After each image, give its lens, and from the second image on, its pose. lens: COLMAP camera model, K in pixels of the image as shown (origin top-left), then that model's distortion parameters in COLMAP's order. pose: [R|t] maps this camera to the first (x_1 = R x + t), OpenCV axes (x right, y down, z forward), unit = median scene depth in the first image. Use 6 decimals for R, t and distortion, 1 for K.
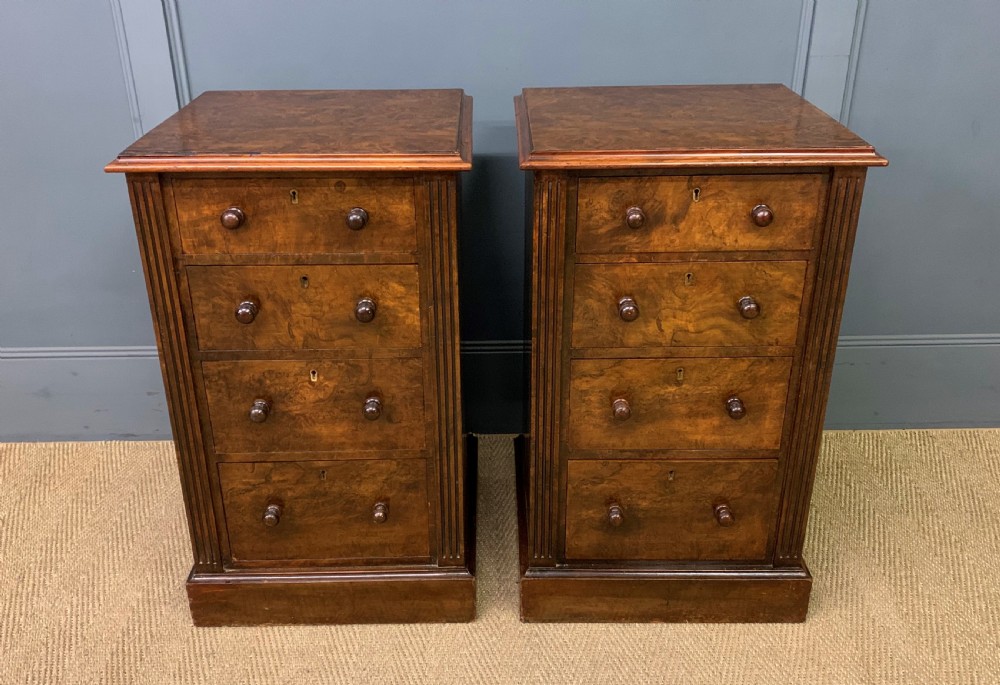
lens RADIAL K [[911.2, 0, 490.1], [0, 911.2, 336.4], [0, 0, 1]] dist [0.042688, -0.041598]
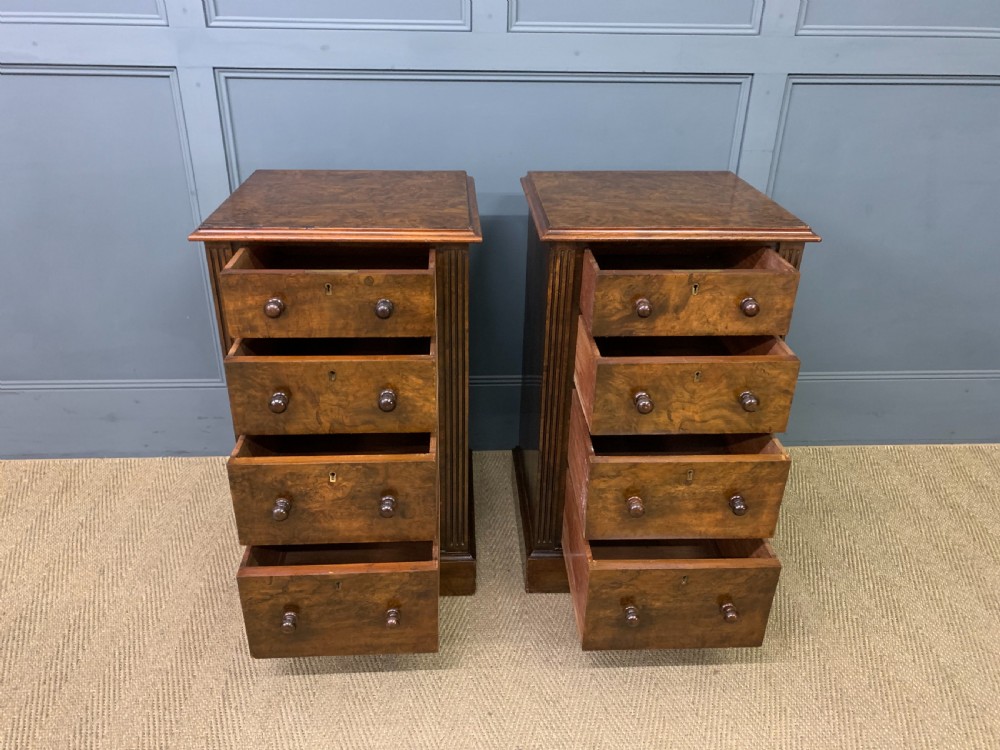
lens RADIAL K [[760.6, 0, 491.1], [0, 760.6, 380.6], [0, 0, 1]] dist [0.033345, -0.022939]
pose [[0.998650, 0.002802, 0.051865, -0.058410], [-0.004141, 0.999661, 0.025722, -0.021685], [-0.051776, -0.025902, 0.998323, -0.040116]]
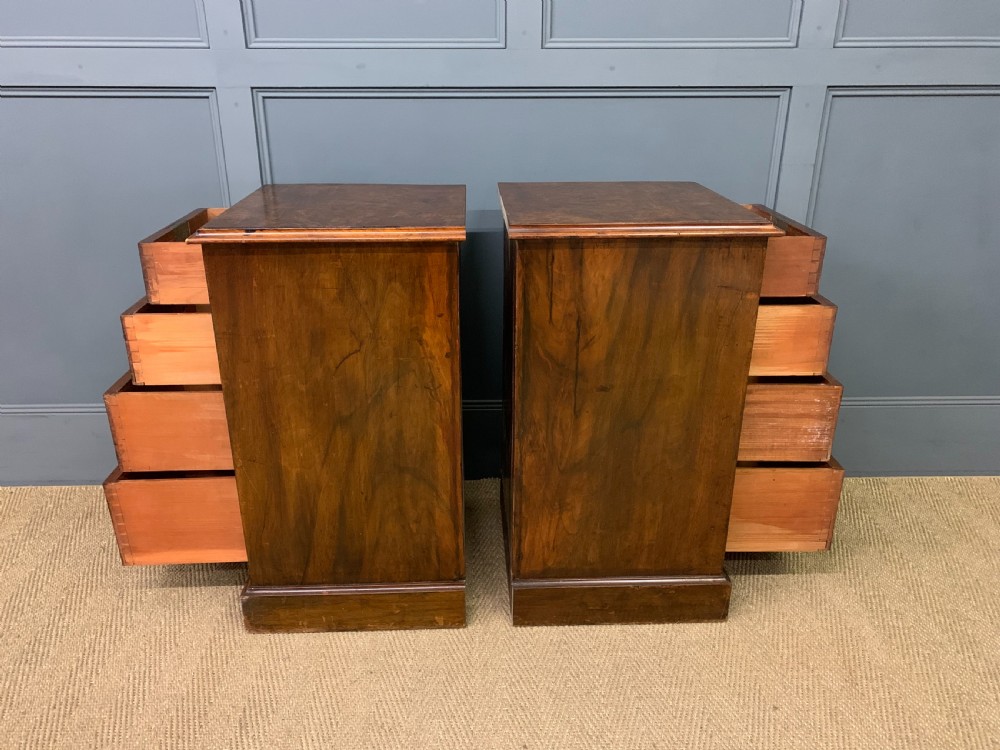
lens RADIAL K [[760.6, 0, 491.3], [0, 760.6, 374.4], [0, 0, 1]] dist [0.033345, -0.022939]
pose [[0.999915, 0.005670, 0.011714, -0.062768], [-0.004898, 0.997877, -0.064940, 0.052409], [-0.012057, 0.064877, 0.997820, 0.004513]]
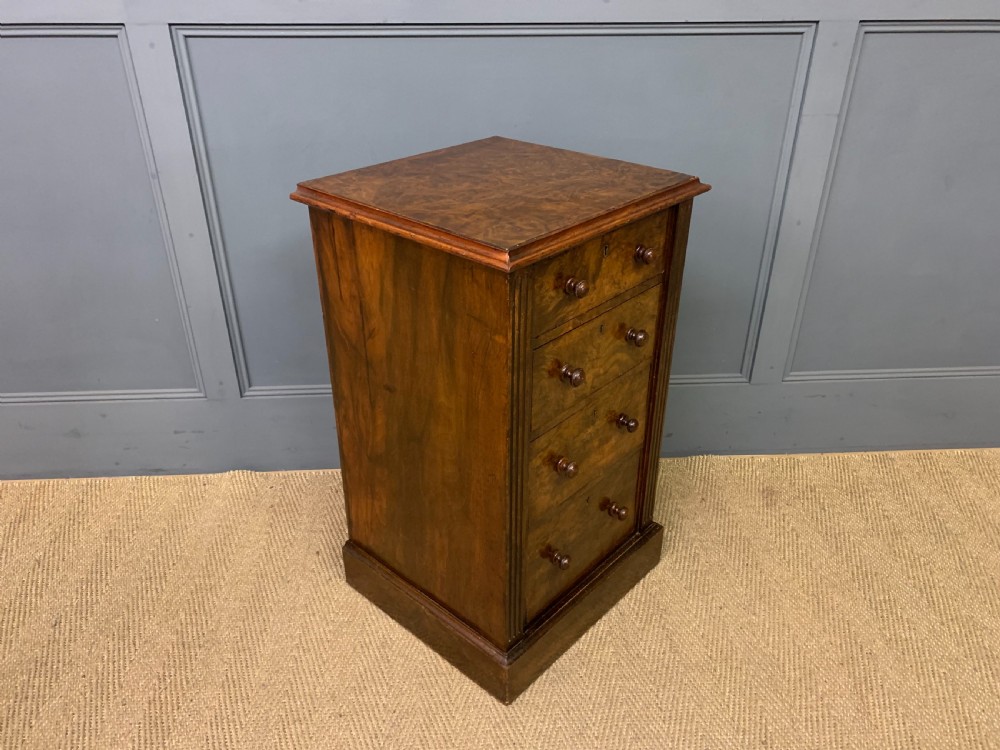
lens RADIAL K [[760.6, 0, 498.6], [0, 760.6, 377.1], [0, 0, 1]] dist [0.033345, -0.022939]
pose [[0.998832, -0.012664, 0.046635, -0.056256], [0.009691, 0.997939, 0.063440, -0.079965], [-0.047343, -0.062914, 0.996895, 0.148534]]
